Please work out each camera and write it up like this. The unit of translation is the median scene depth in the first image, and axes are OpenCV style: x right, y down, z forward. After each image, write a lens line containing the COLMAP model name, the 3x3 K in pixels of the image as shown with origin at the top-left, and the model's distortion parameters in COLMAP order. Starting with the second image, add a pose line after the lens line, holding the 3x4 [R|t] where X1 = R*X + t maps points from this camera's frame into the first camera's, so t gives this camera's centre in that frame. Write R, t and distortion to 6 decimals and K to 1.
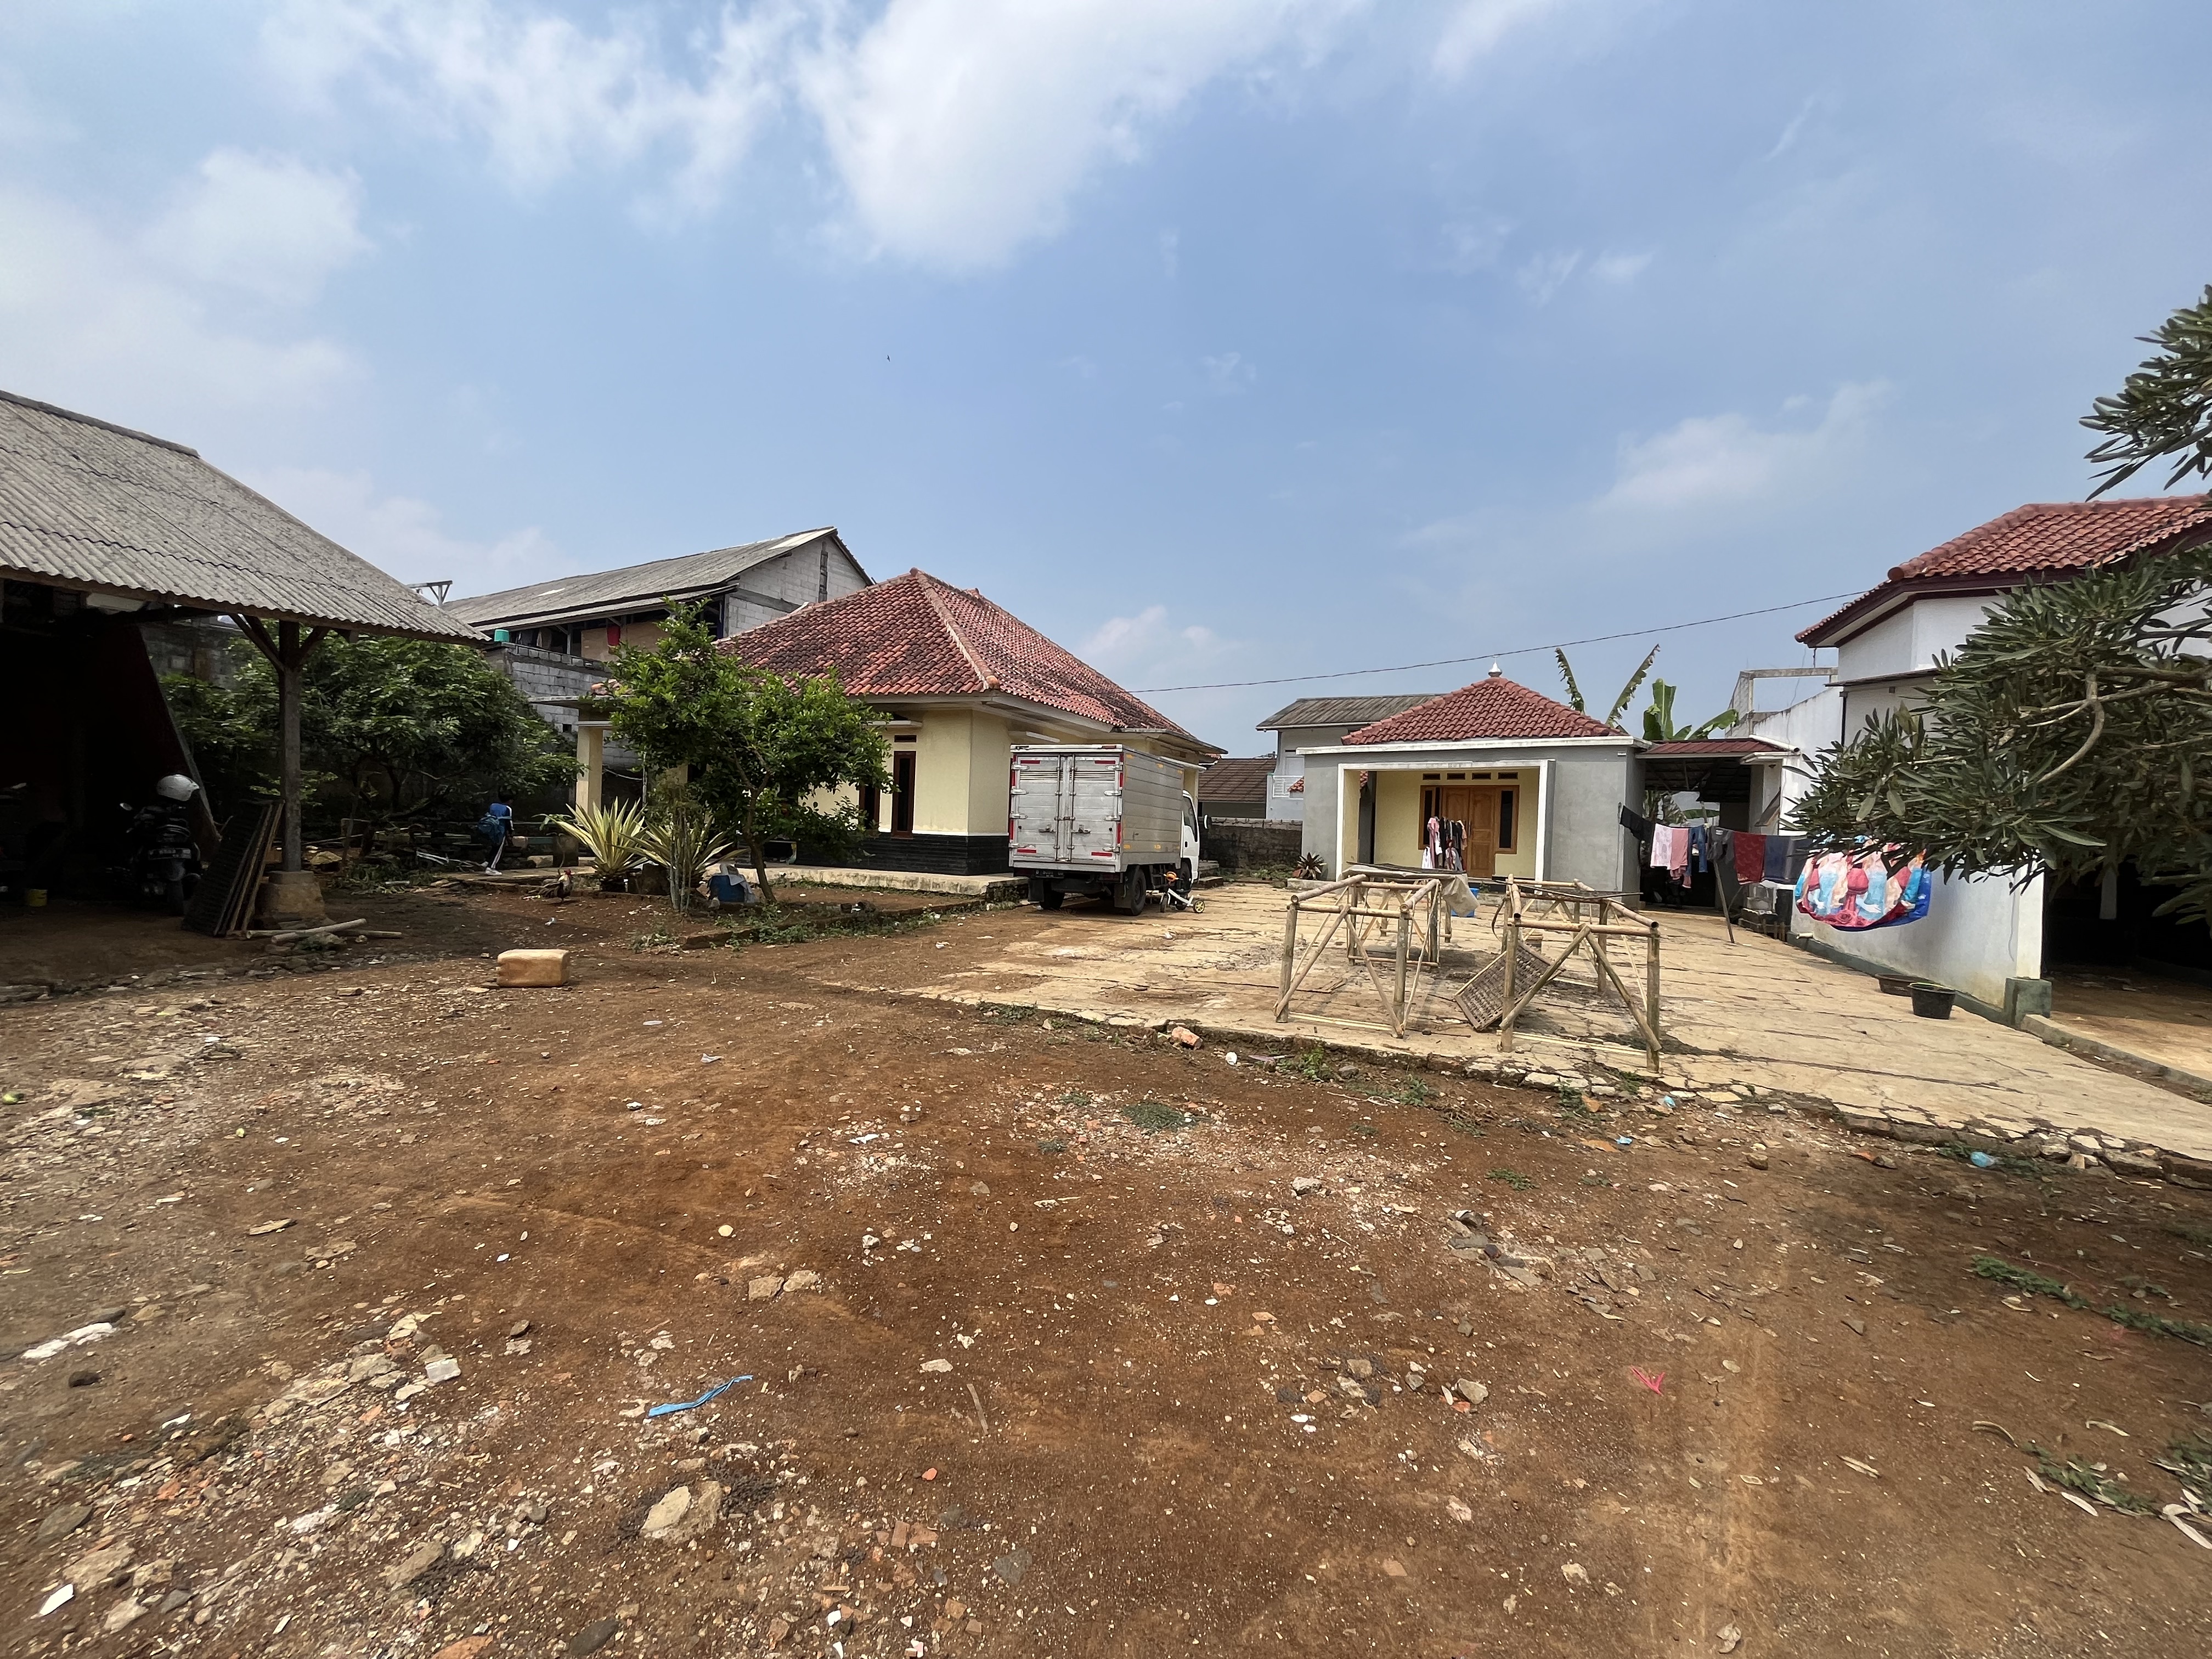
lens RADIAL K [[898.5, 0, 1106.0], [0, 898.5, 829.5], [0, 0, 1]] dist [-0.000764, -0.000273]
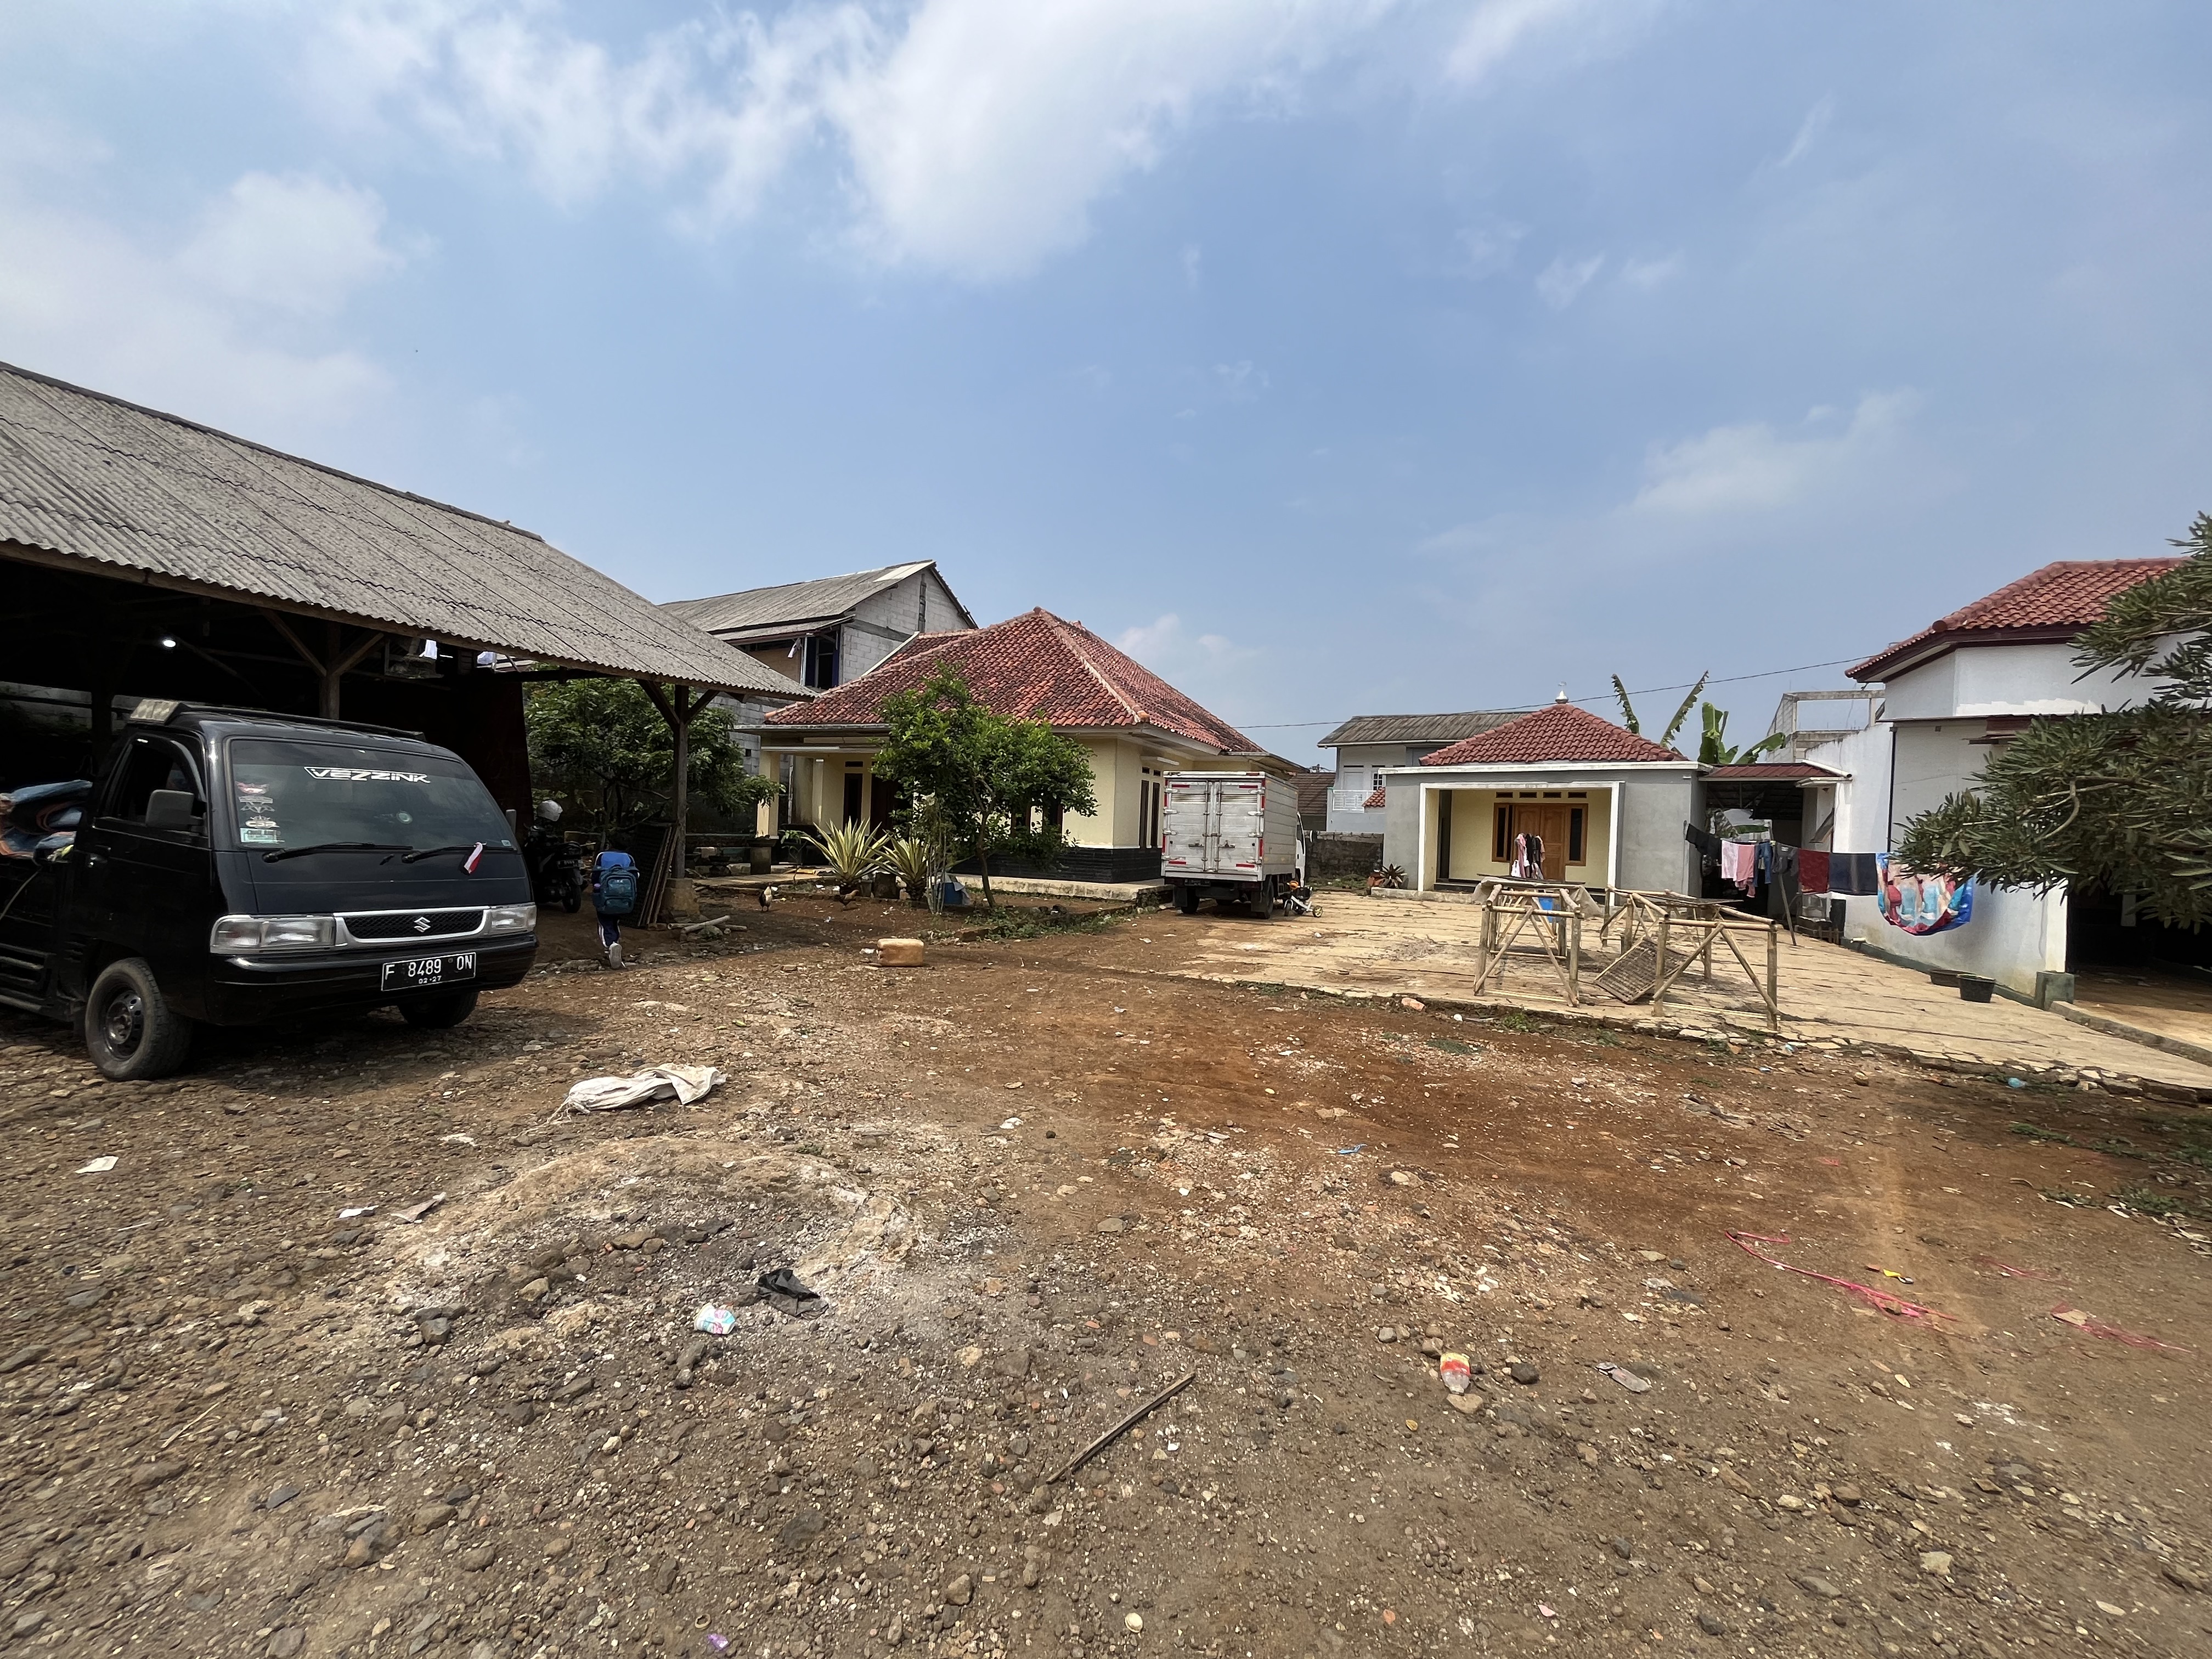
lens RADIAL K [[898.5, 0, 1106.0], [0, 898.5, 829.5], [0, 0, 1]] dist [-0.000764, -0.000273]
pose [[0.999788, 0.003705, -0.020256, -0.202333], [-0.003880, 0.999955, -0.008614, -0.011011], [0.020223, 0.008691, 0.999758, -0.209524]]
